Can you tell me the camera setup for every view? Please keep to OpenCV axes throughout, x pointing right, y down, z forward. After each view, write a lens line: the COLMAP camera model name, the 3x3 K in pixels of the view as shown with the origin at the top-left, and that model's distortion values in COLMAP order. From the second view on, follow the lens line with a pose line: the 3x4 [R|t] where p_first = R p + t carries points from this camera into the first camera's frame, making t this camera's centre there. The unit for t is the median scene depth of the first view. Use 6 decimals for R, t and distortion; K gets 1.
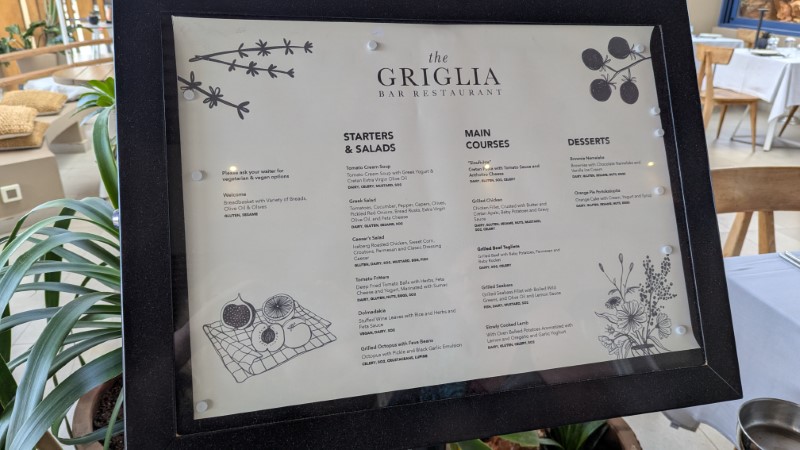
lens RADIAL K [[565.5, 0, 399.0], [0, 565.5, 225.0], [0, 0, 1]] dist [-0.015590, -0.008556]
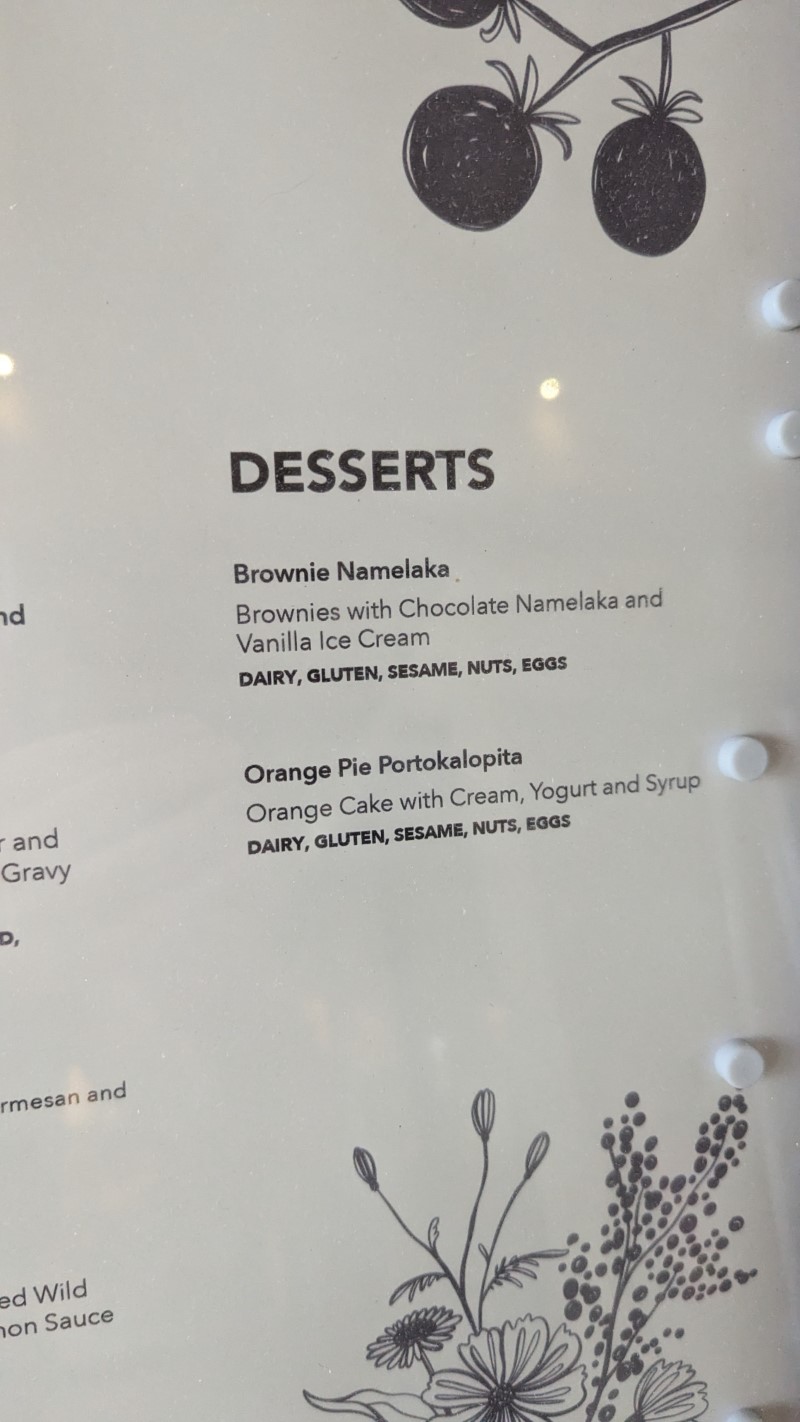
lens RADIAL K [[1005.1, 0, 400.7], [0, 1005.1, 711.5], [0, 0, 1]] dist [-0.015590, -0.008556]
pose [[0.998477, 0.055162, 0.000937, 0.363078], [-0.054134, 0.976306, 0.209516, -0.145953], [0.010642, -0.209247, 0.977805, 0.707573]]
